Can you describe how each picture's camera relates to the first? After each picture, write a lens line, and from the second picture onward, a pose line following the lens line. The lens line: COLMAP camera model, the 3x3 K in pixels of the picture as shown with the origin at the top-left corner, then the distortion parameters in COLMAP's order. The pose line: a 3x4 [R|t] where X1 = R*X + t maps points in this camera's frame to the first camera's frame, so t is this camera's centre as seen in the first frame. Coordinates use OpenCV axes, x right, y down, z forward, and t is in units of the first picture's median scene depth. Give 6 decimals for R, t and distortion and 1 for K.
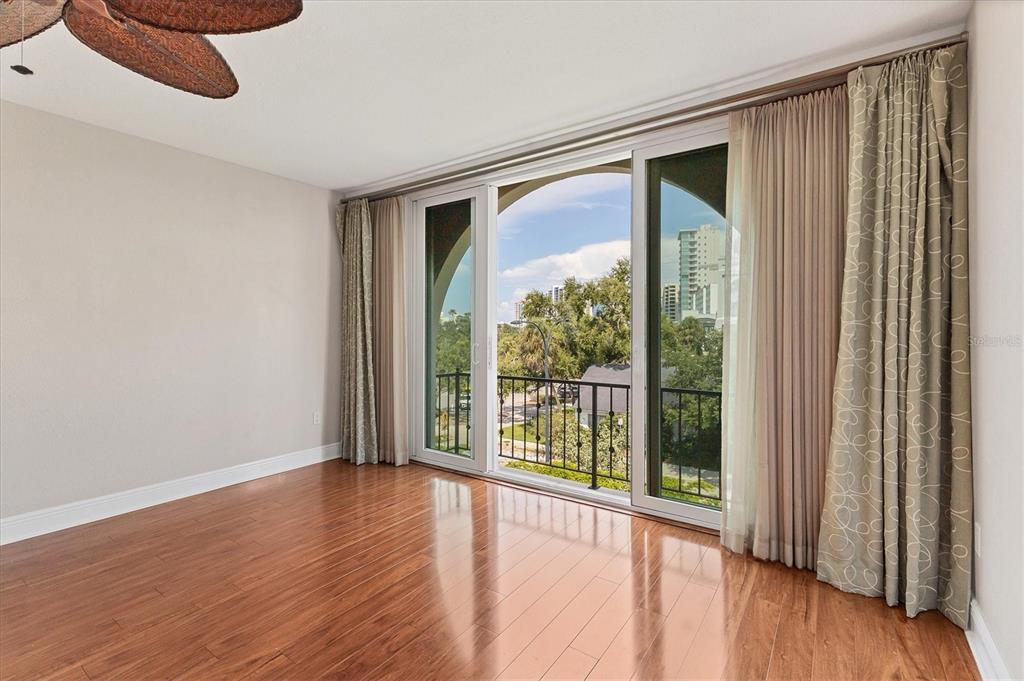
lens RADIAL K [[459.8, 0, 503.6], [0, 459.8, 330.2], [0, 0, 1]] dist [0.010897, -0.005509]
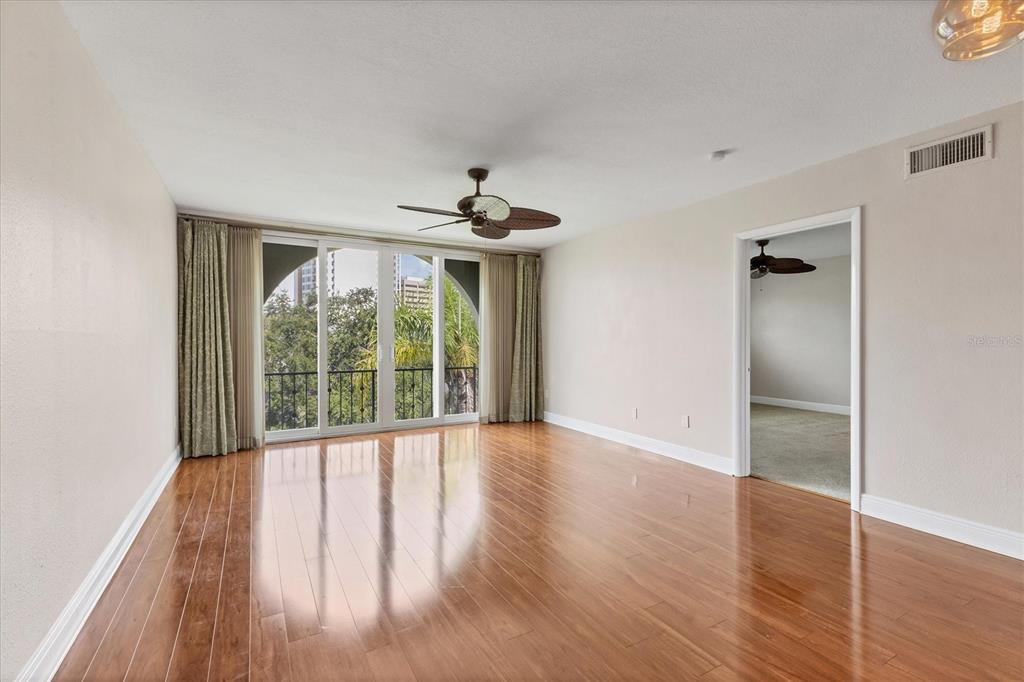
lens RADIAL K [[459.8, 0, 516.4], [0, 459.8, 339.1], [0, 0, 1]] dist [0.010897, -0.005509]
pose [[0.403612, -0.002169, 0.914928, -1.688870], [0.000843, 0.999998, 0.001999, 0.001007], [-0.914930, -0.000036, 0.403613, -0.190872]]
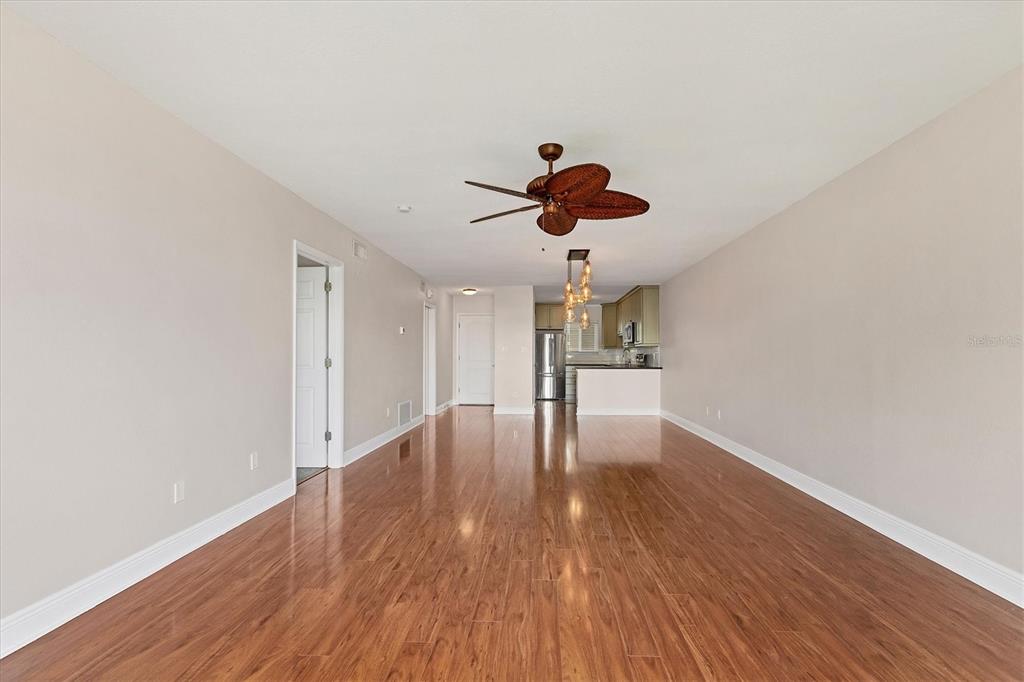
lens RADIAL K [[460.9, 0, 520.0], [0, 460.9, 351.5], [0, 0, 1]] dist [0.009189, -0.000364]
pose [[-0.835409, -0.002602, -0.549622, 0.241379], [-0.000224, 0.999990, -0.004394, 0.015319], [0.549628, -0.003547, -0.835402, 1.409290]]
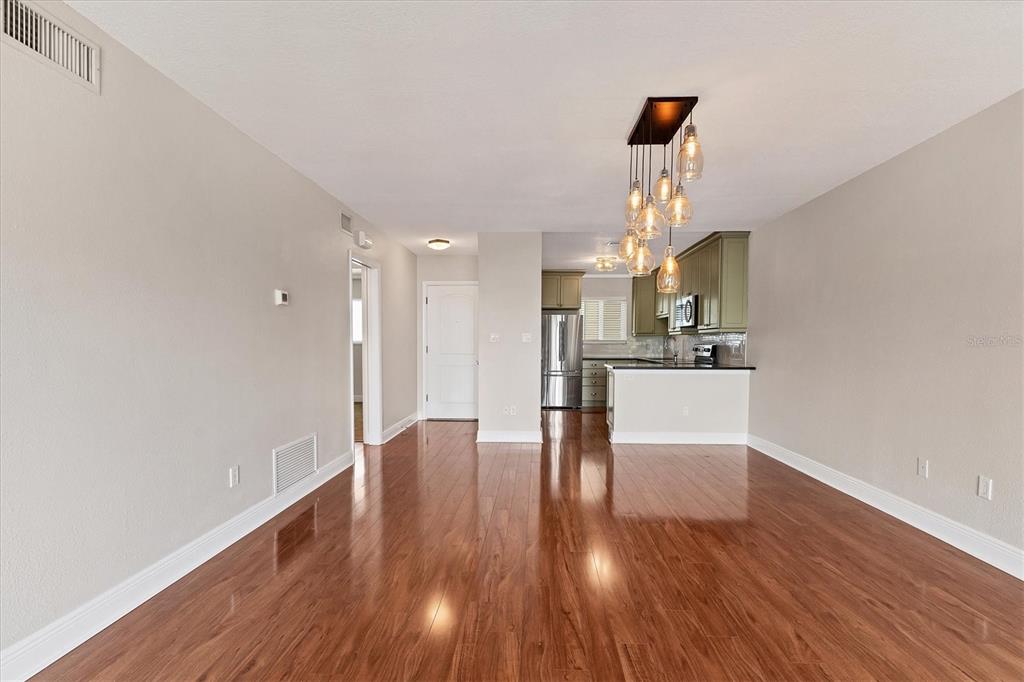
lens RADIAL K [[479.7, 0, 522.2], [0, 479.7, 356.5], [0, 0, 1]] dist [0.008457, -0.000943]
pose [[-0.825060, 0.016344, -0.564808, -0.432702], [-0.002286, 0.999477, 0.032262, 0.002295], [0.565040, 0.027909, -0.824591, 0.326963]]
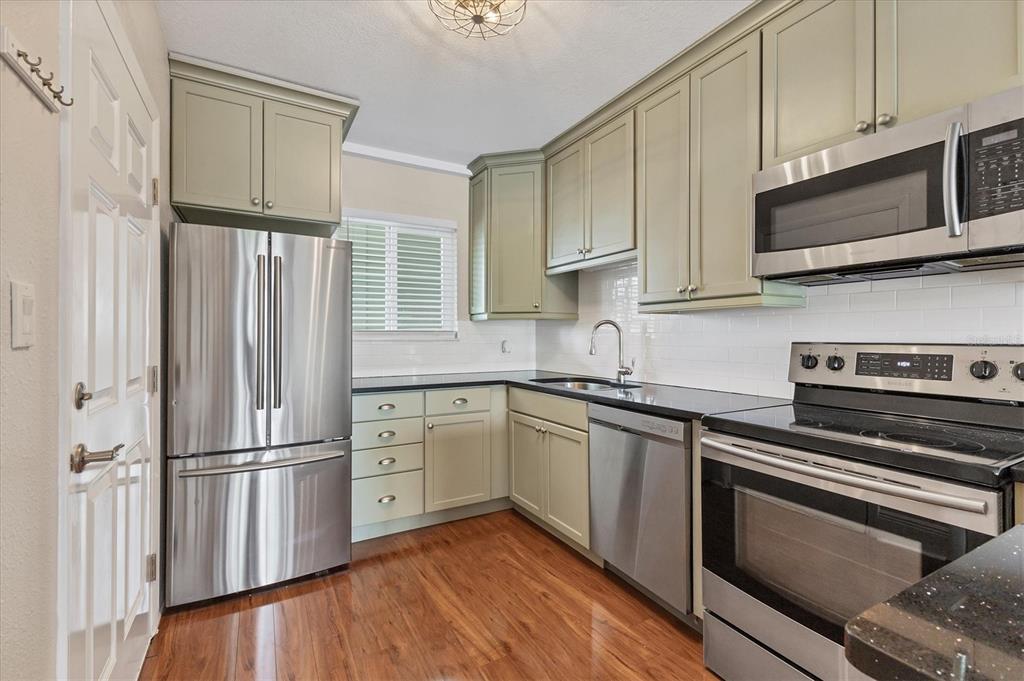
lens RADIAL K [[446.9, 0, 517.7], [0, 446.9, 341.2], [0, 0, 1]] dist [-0.012206, 0.001397]
pose [[-0.415039, 0.011421, -0.909732, -2.023092], [-0.000468, 0.999918, 0.012767, 0.008764], [0.909803, 0.005724, -0.415000, -1.554454]]
